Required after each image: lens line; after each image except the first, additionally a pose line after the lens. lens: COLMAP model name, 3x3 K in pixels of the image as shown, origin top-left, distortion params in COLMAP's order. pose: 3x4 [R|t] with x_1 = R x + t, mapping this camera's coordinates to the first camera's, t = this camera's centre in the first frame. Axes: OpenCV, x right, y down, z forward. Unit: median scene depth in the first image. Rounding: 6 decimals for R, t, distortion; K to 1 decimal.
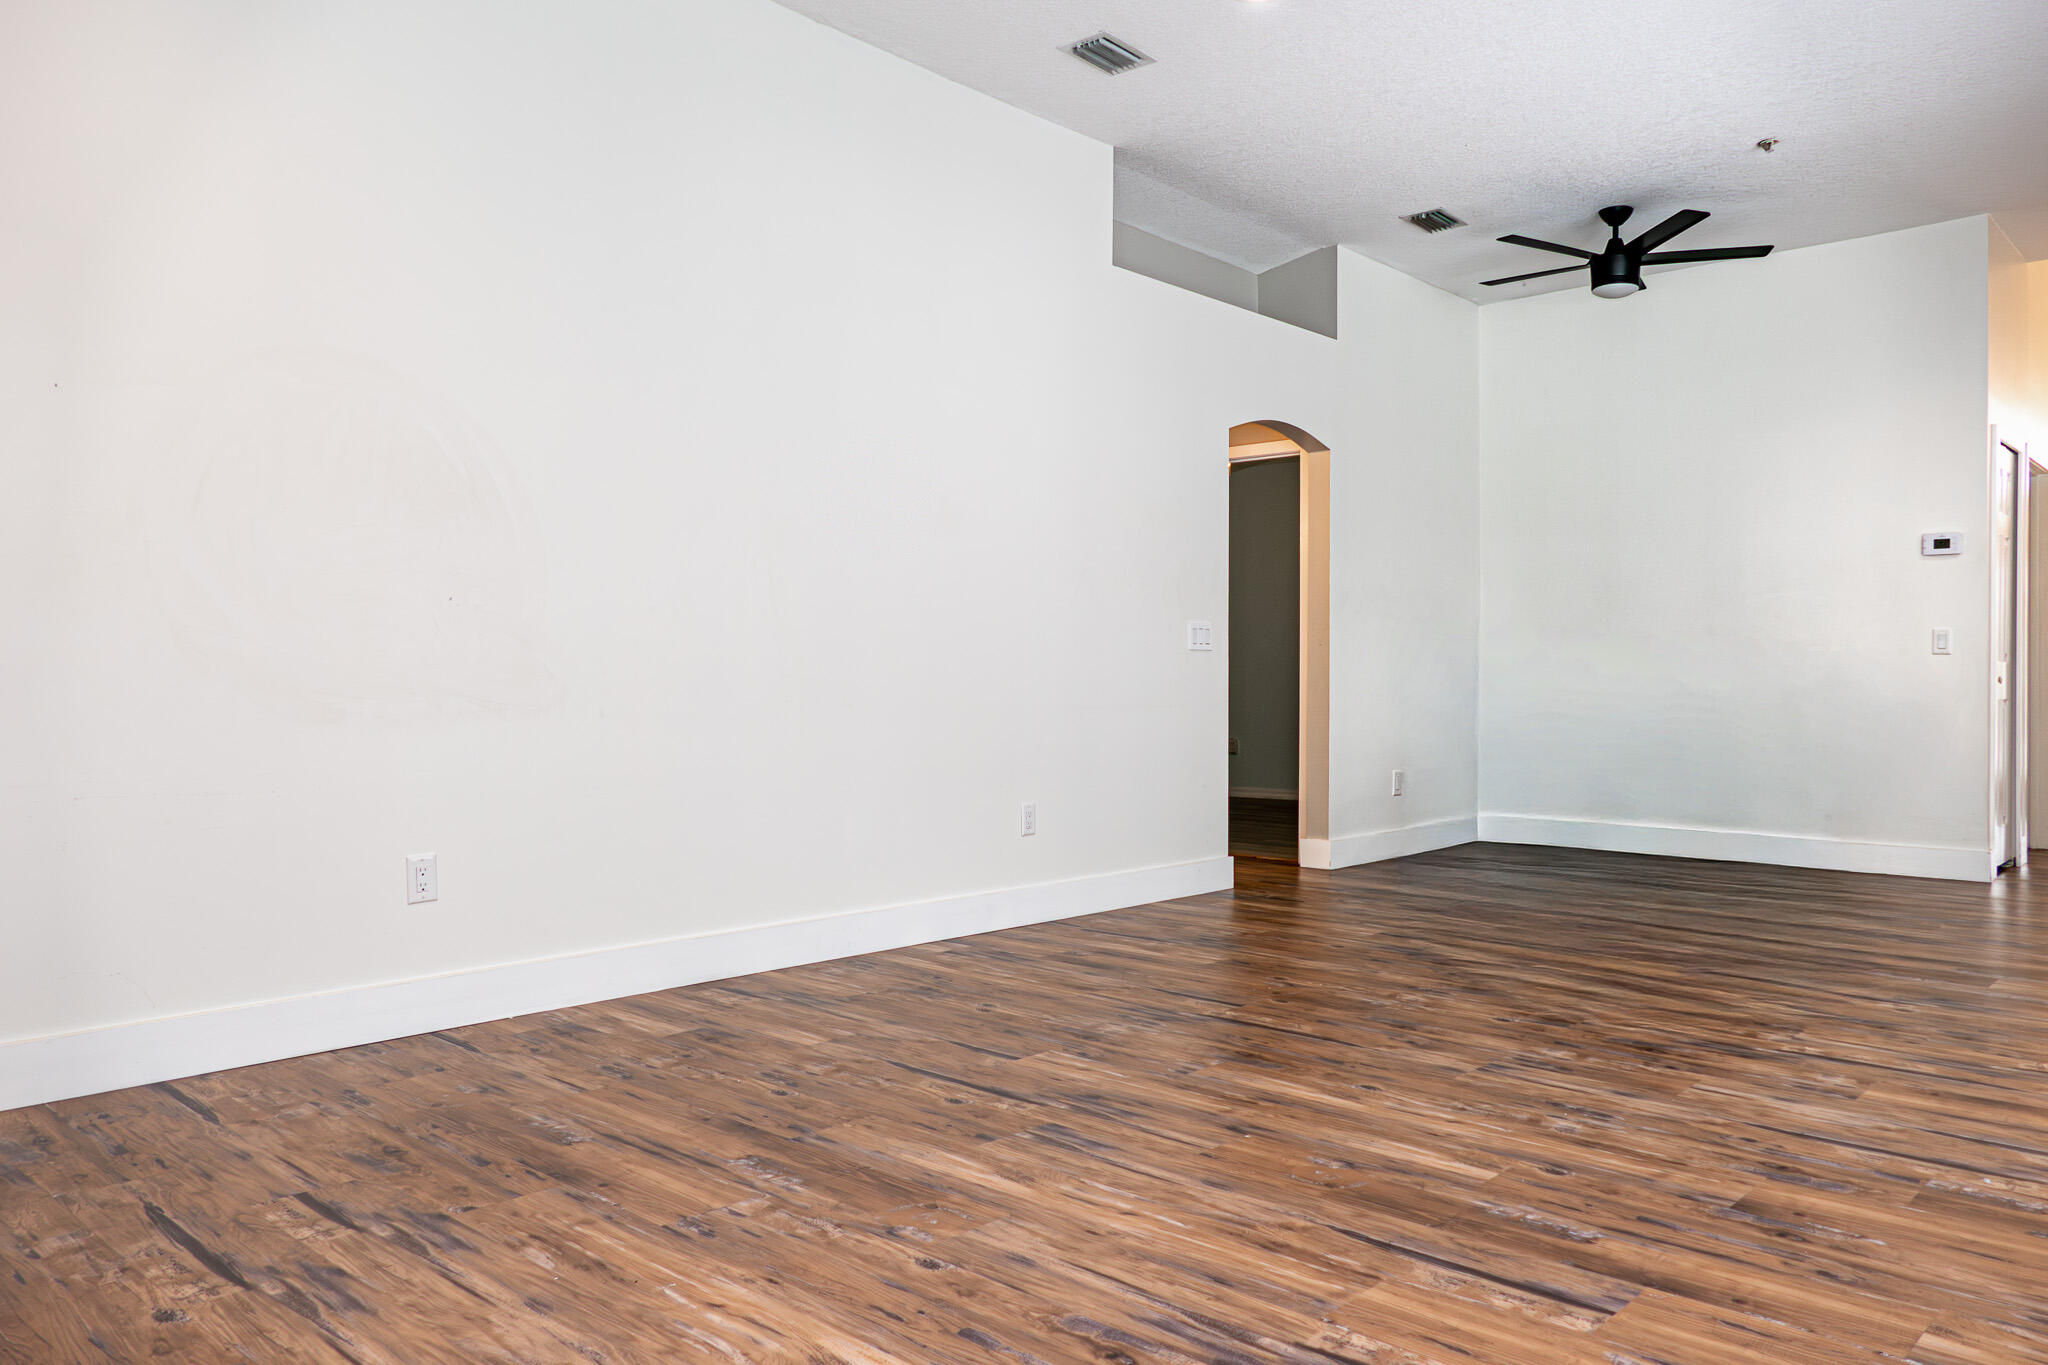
lens RADIAL K [[1462.7, 0, 994.3], [0, 1462.7, 672.5], [0, 0, 1]] dist [-0.017615, 0.012720]
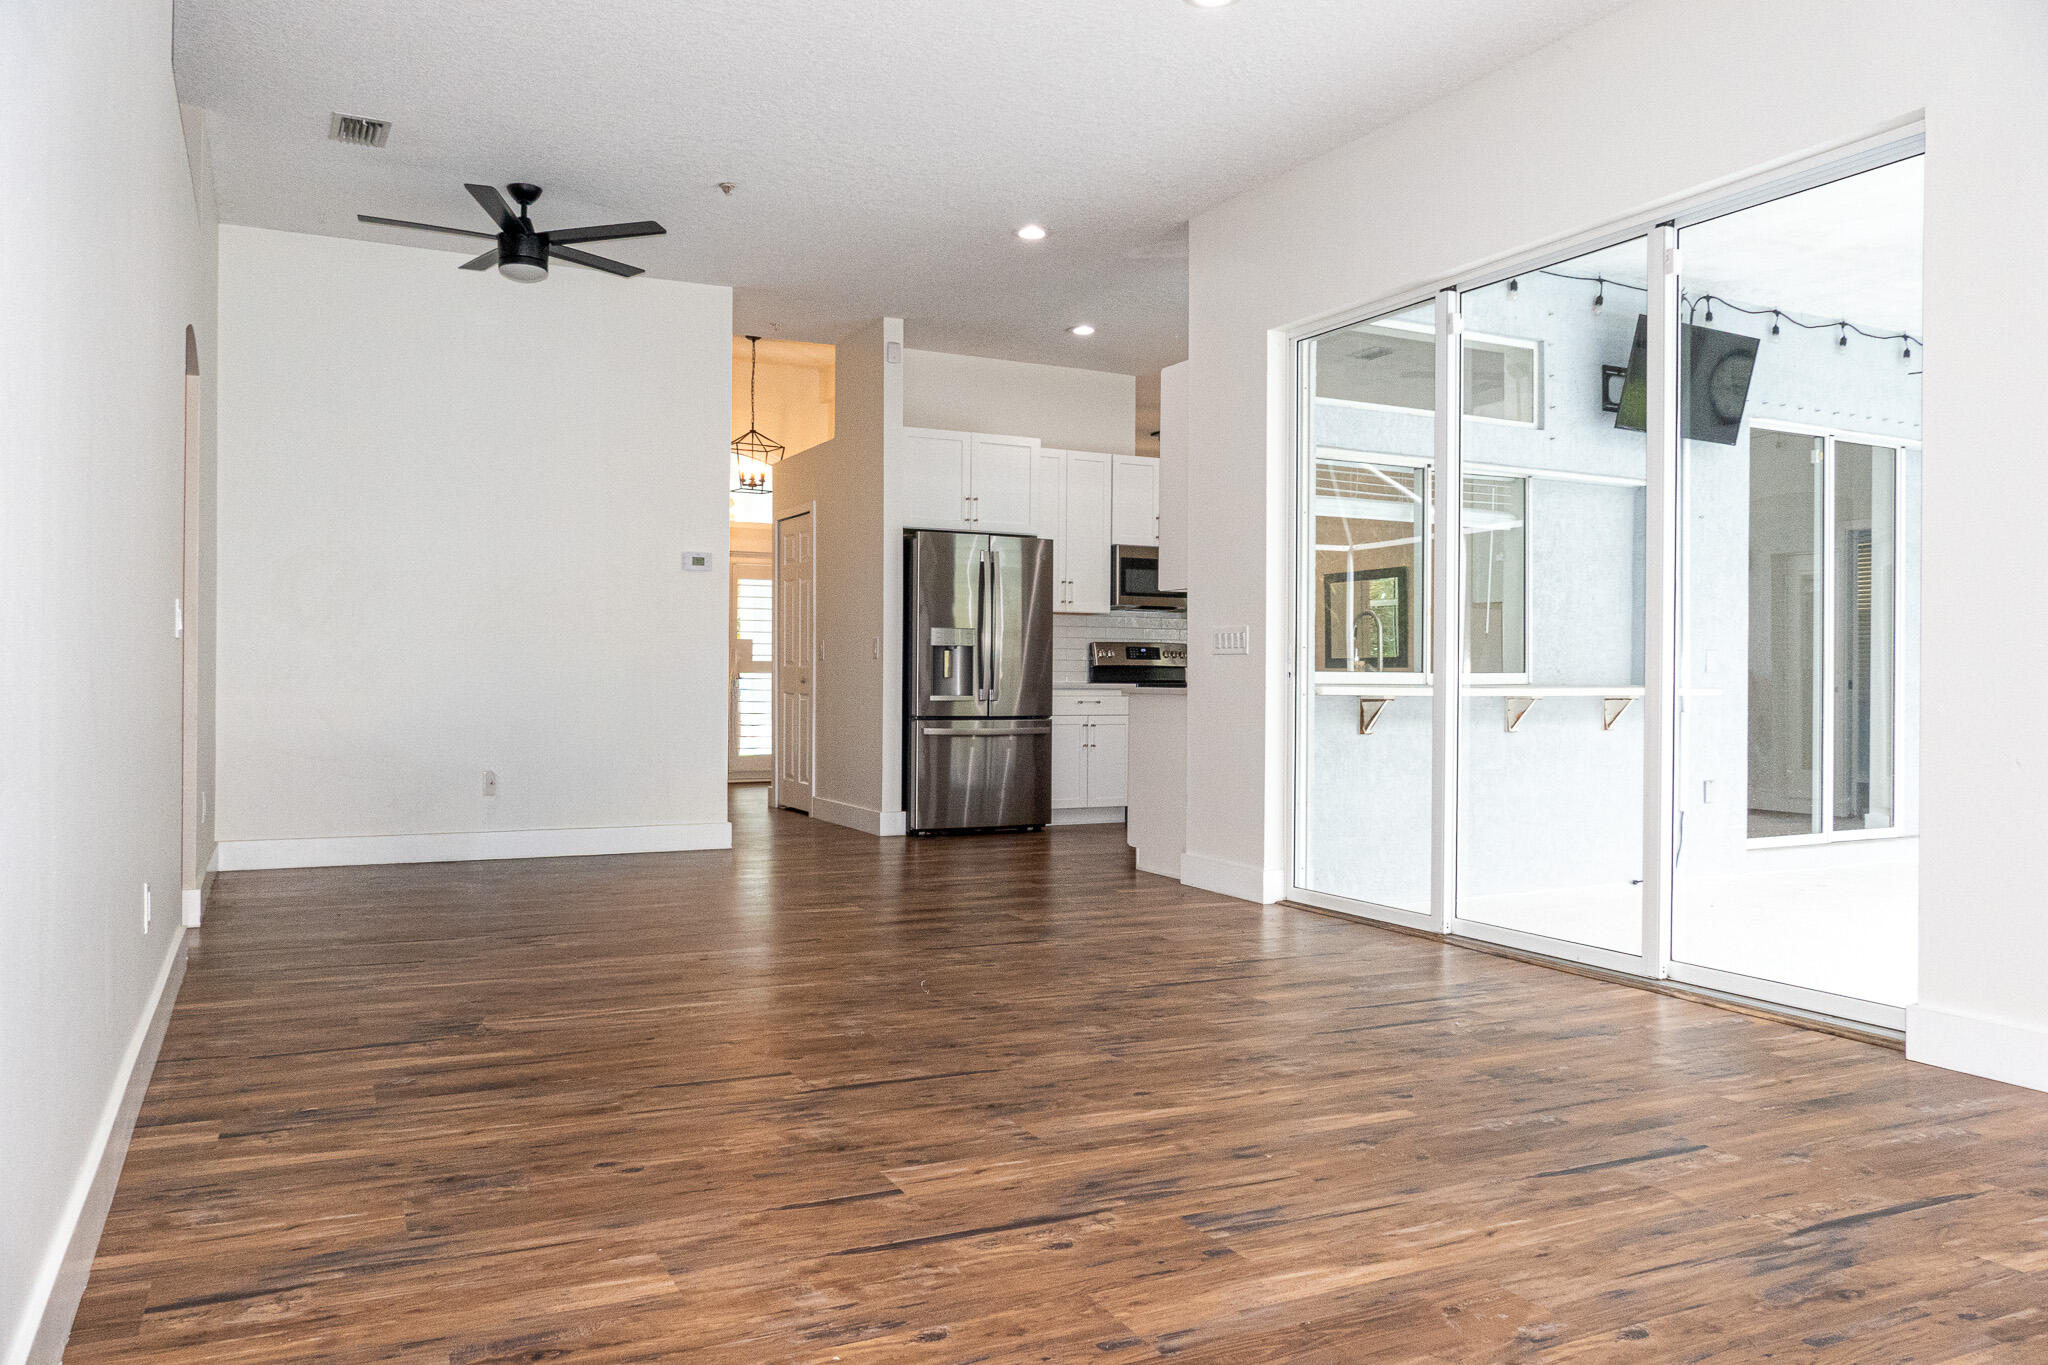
lens RADIAL K [[1462.7, 0, 1046.3], [0, 1462.7, 658.3], [0, 0, 1]] dist [-0.017615, 0.012720]
pose [[0.342839, 0.013780, 0.939293, -0.828349], [-0.013804, 0.999858, -0.009631, -0.009560], [-0.939293, -0.009664, 0.342981, 0.816999]]
